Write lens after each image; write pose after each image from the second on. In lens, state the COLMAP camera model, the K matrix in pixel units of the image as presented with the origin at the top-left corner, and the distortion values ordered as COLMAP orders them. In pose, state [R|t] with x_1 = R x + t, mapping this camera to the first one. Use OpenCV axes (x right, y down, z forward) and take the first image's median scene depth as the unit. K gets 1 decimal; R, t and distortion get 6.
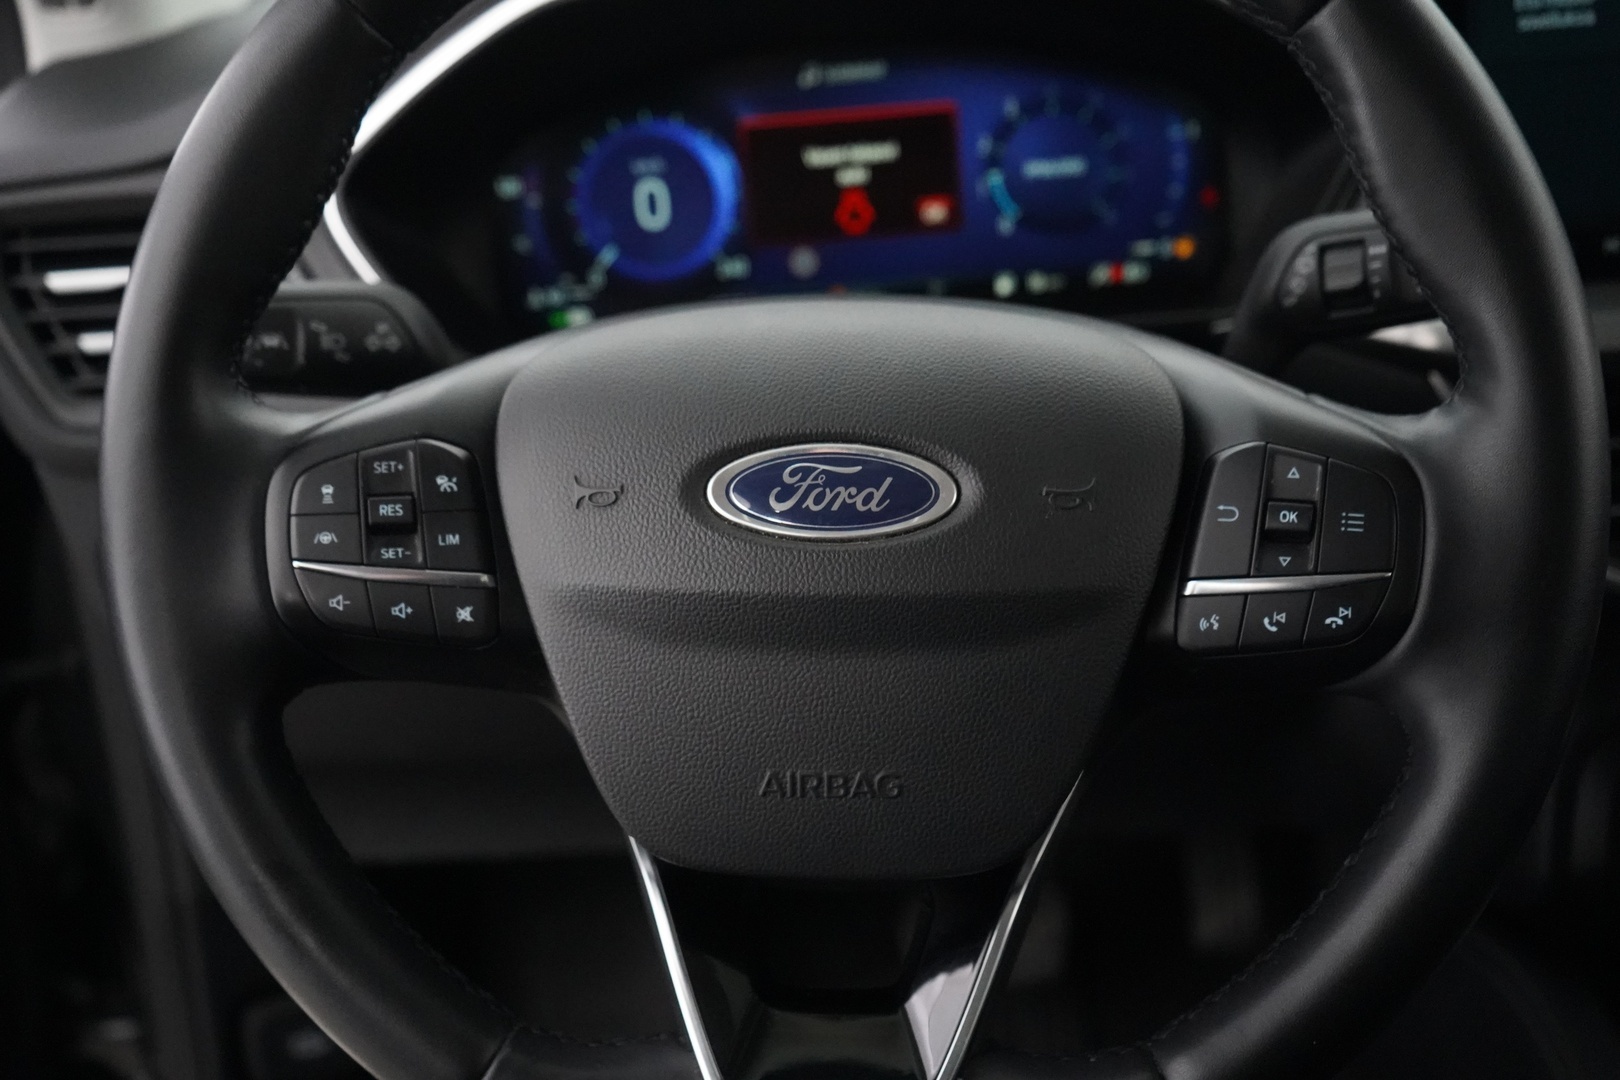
lens RADIAL K [[1946.3, 0, 803.4], [0, 1946.3, 540.3], [0, 0, 1]] dist [0.020642, 0.000000]
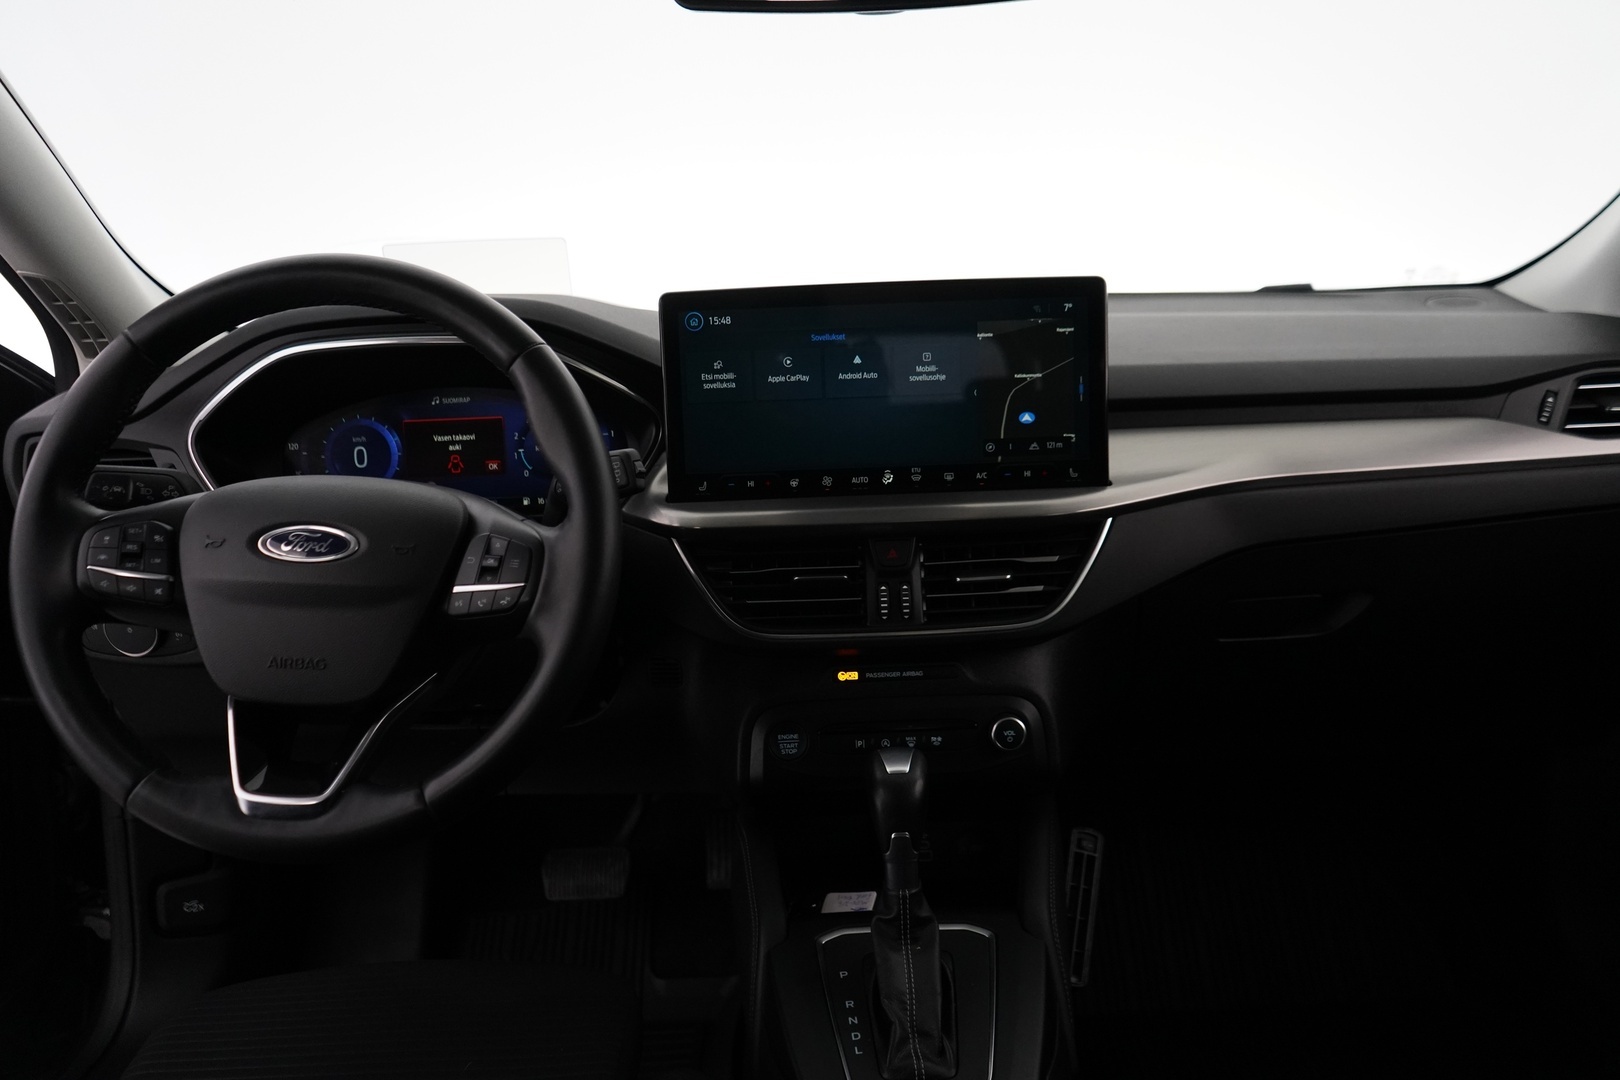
lens RADIAL K [[1320.3, 0, 803.1], [0, 1320.3, 526.8], [0, 0, 1]] dist [-0.012786, 0.030375]
pose [[0.998674, 0.040340, 0.031969, 0.581815], [-0.034017, 0.983395, -0.178262, 0.228382], [-0.038629, 0.176938, 0.983464, -0.670247]]
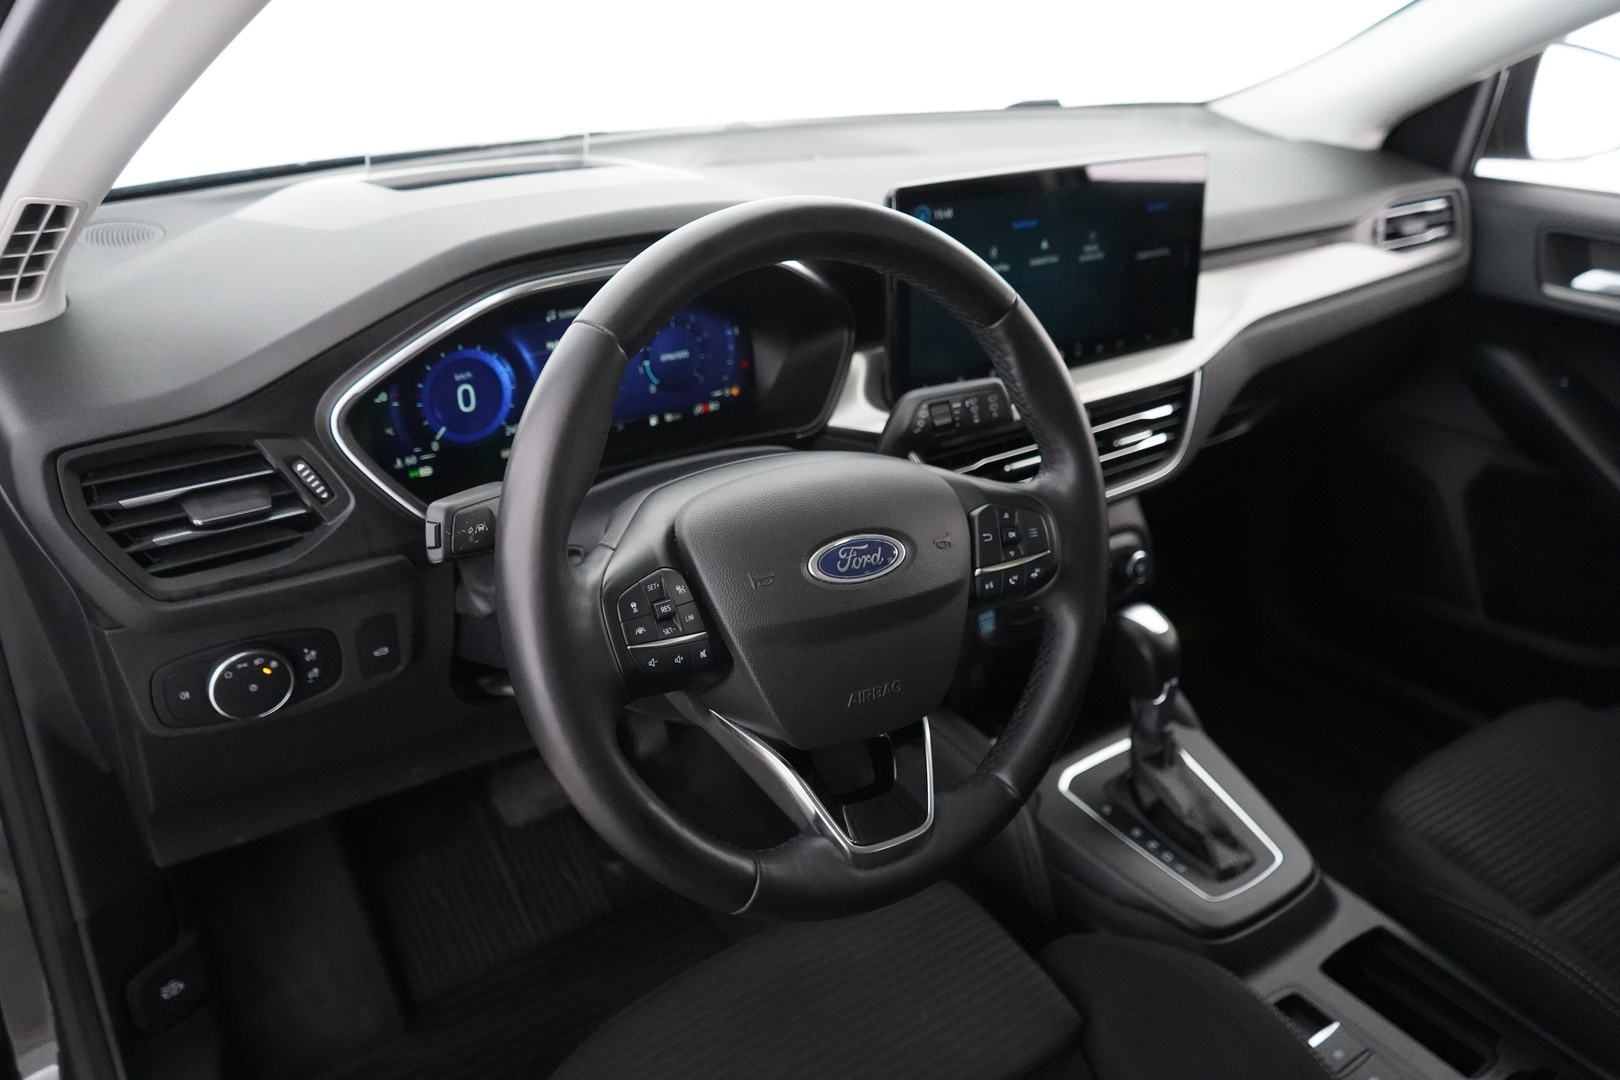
lens RADIAL K [[1320.3, 0, 807.0], [0, 1320.3, 537.5], [0, 0, 1]] dist [-0.012786, 0.030375]
pose [[0.787096, -0.168491, 0.593372, -0.864751], [0.146779, 0.985499, 0.085139, -0.175312], [-0.599112, 0.020082, 0.800413, -0.112520]]
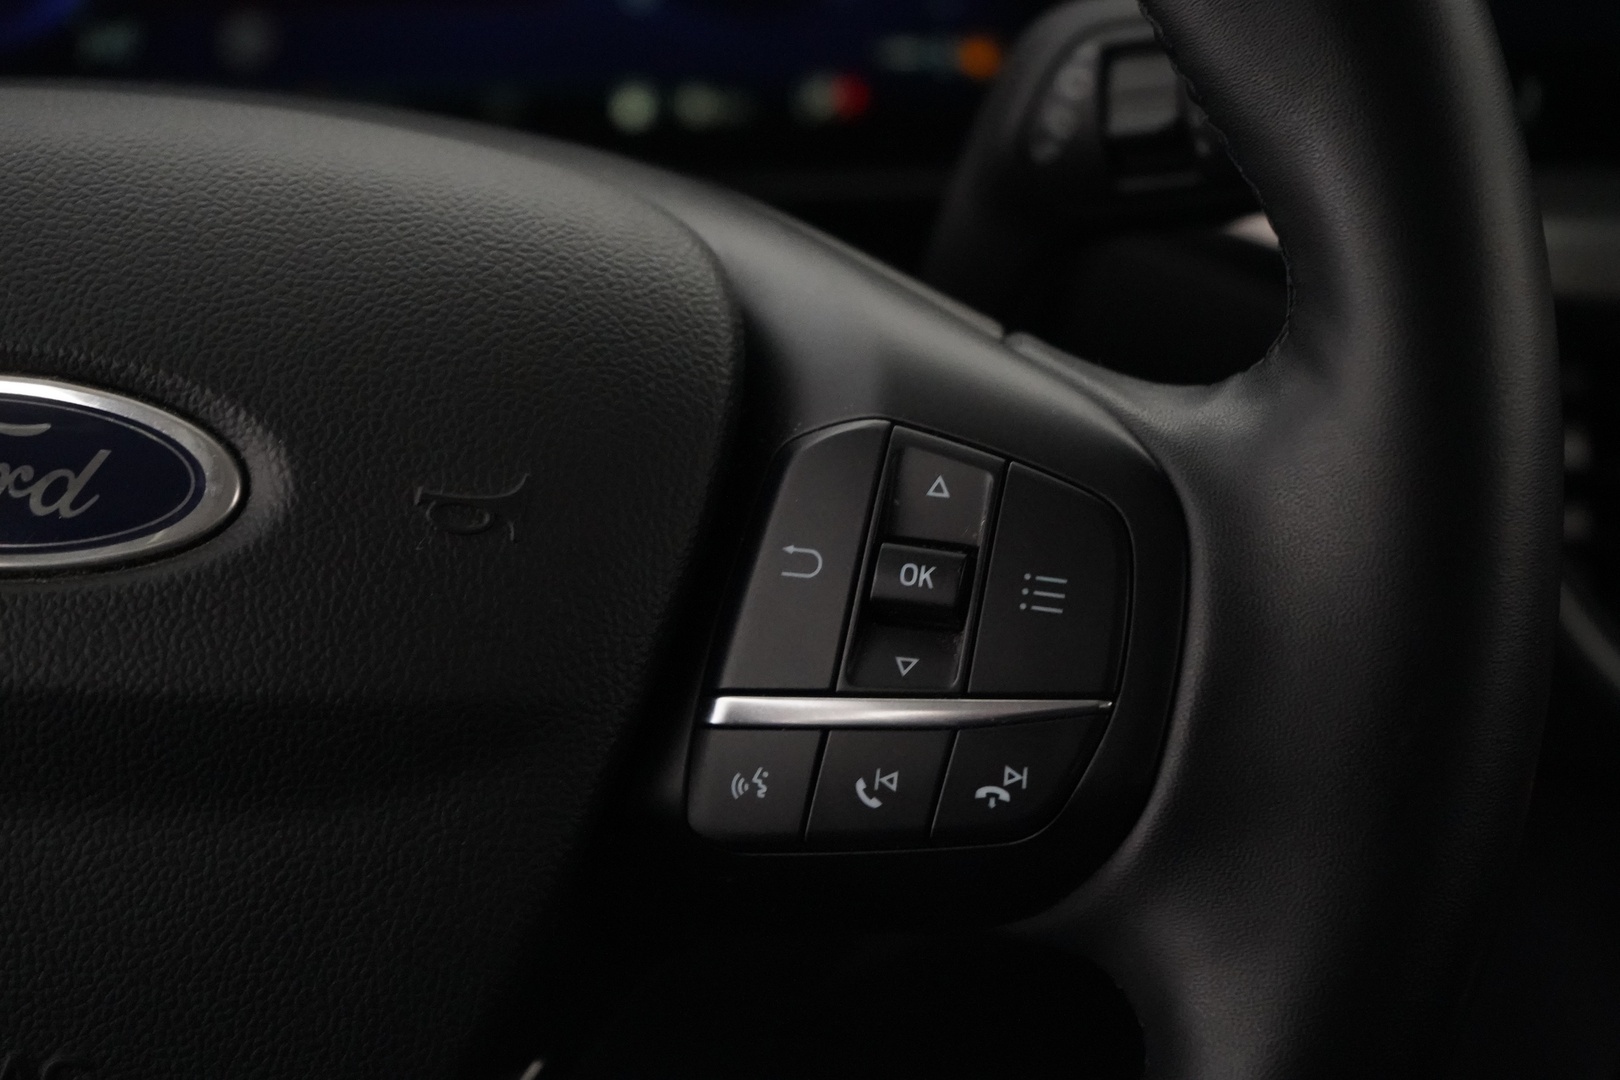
lens RADIAL K [[3490.0, 0, 809.1], [0, 3490.0, 534.8], [0, 0, 1]] dist [-0.097469, 0.000000]
pose [[0.996952, 0.055725, 0.054600, 0.170563], [-0.054771, 0.998322, -0.018816, -0.004229], [-0.055557, 0.015768, 0.998331, 0.123741]]
